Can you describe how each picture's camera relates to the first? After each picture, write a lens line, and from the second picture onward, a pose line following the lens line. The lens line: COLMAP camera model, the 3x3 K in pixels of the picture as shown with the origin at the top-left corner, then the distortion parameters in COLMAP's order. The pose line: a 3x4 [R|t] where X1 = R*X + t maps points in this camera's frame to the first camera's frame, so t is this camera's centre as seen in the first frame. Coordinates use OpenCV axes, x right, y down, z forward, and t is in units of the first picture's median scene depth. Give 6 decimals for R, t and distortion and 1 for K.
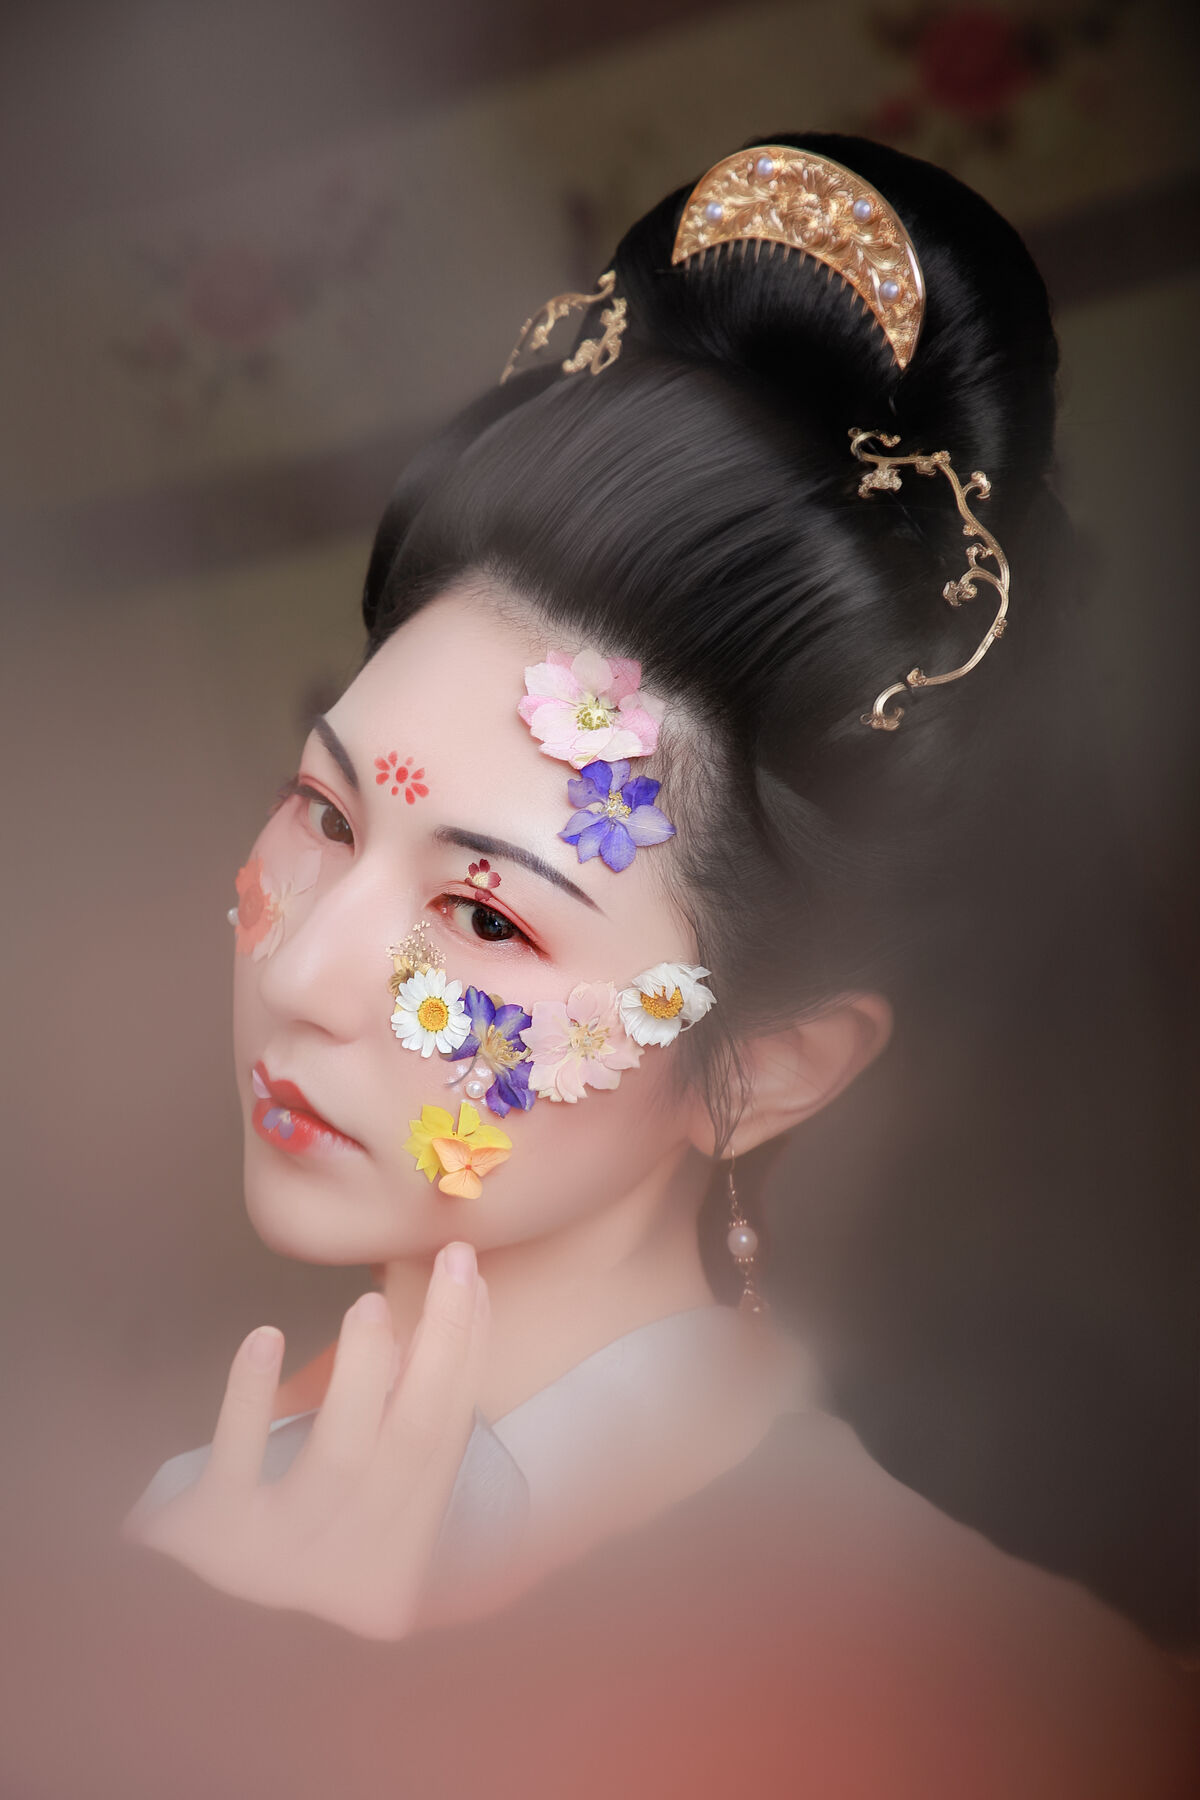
lens RADIAL K [[6611.5, 0, 600.3], [0, 6611.5, 900.2], [0, 0, 1]] dist [-0.662320, -1.605449]
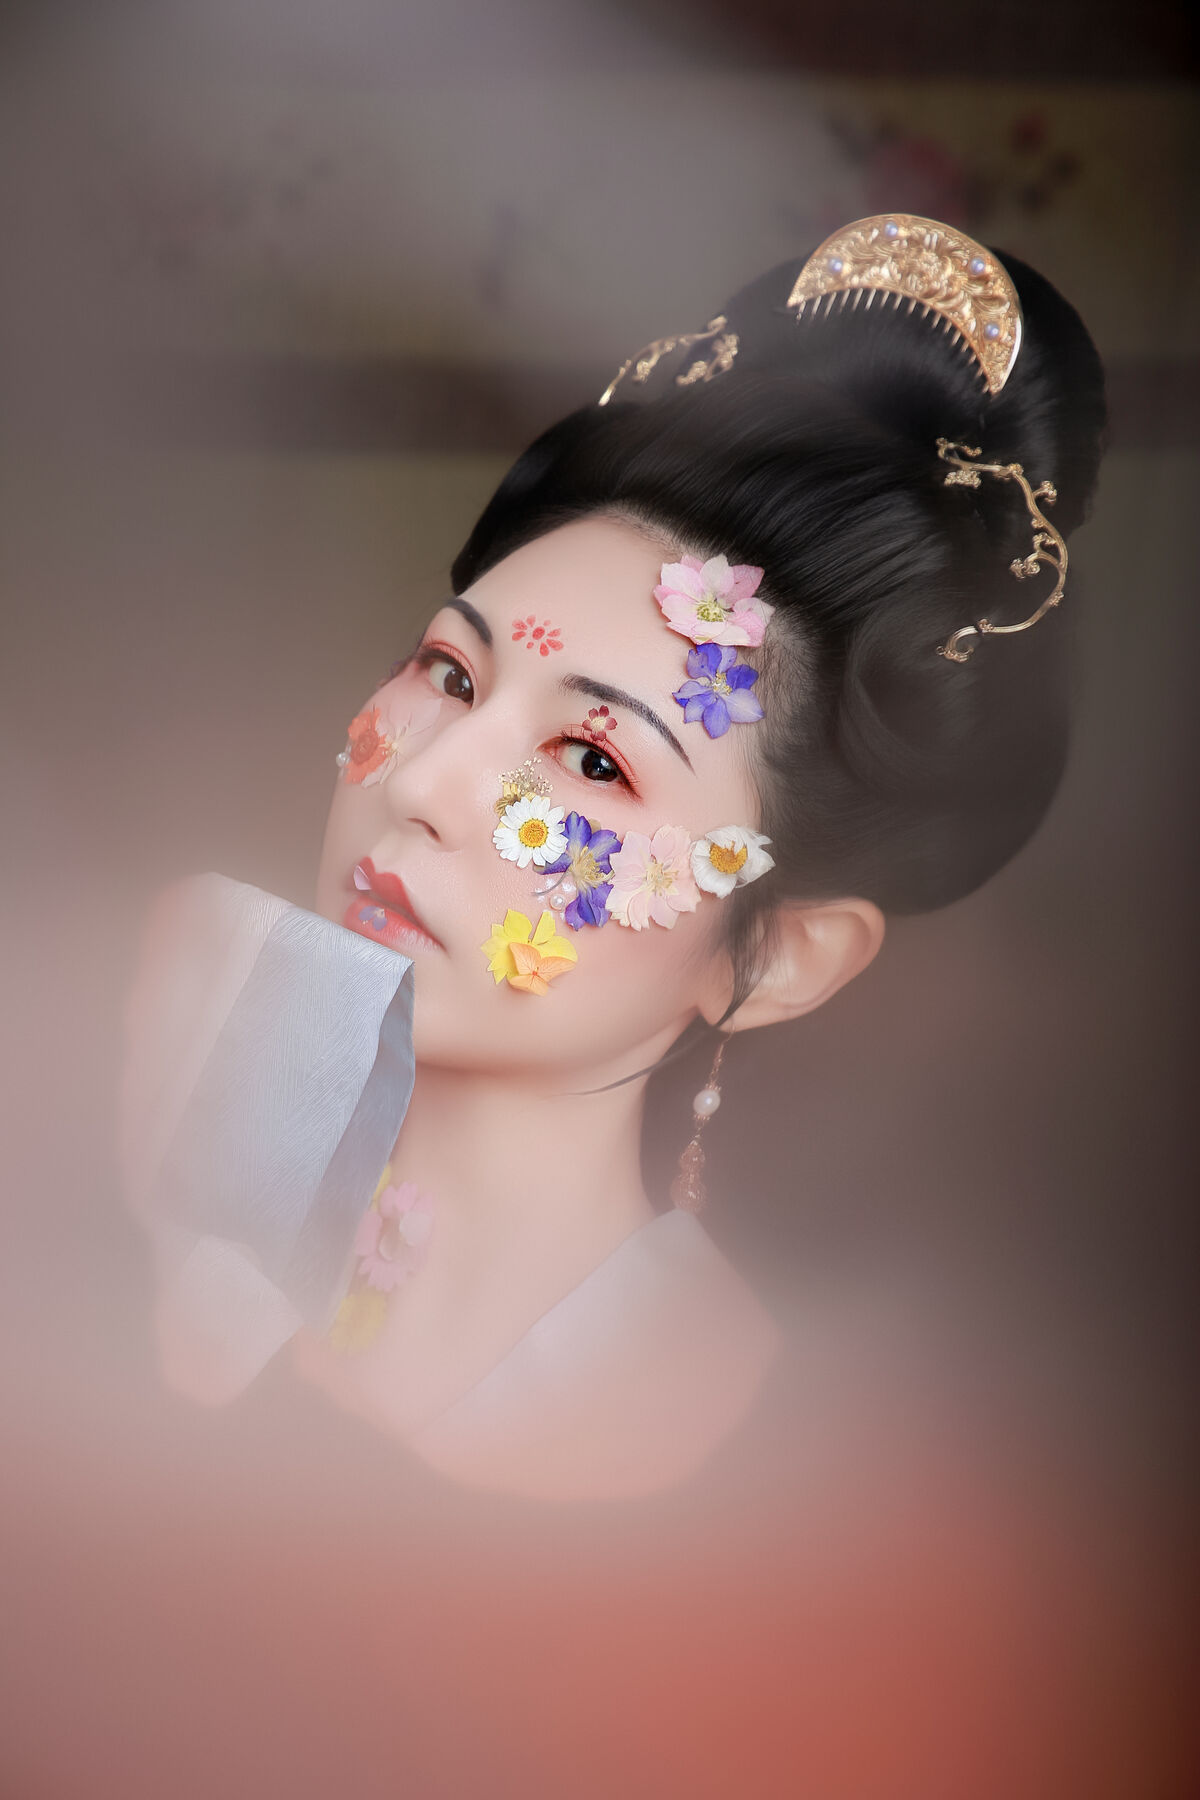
lens RADIAL K [[6611.5, 0, 600.3], [0, 6611.5, 900.2], [0, 0, 1]] dist [-0.662320, -1.605449]
pose [[0.967285, 0.191256, 0.166676, -0.206433], [-0.148285, 0.959320, -0.240241, 0.307707], [-0.205843, 0.207666, 0.956297, -0.117045]]
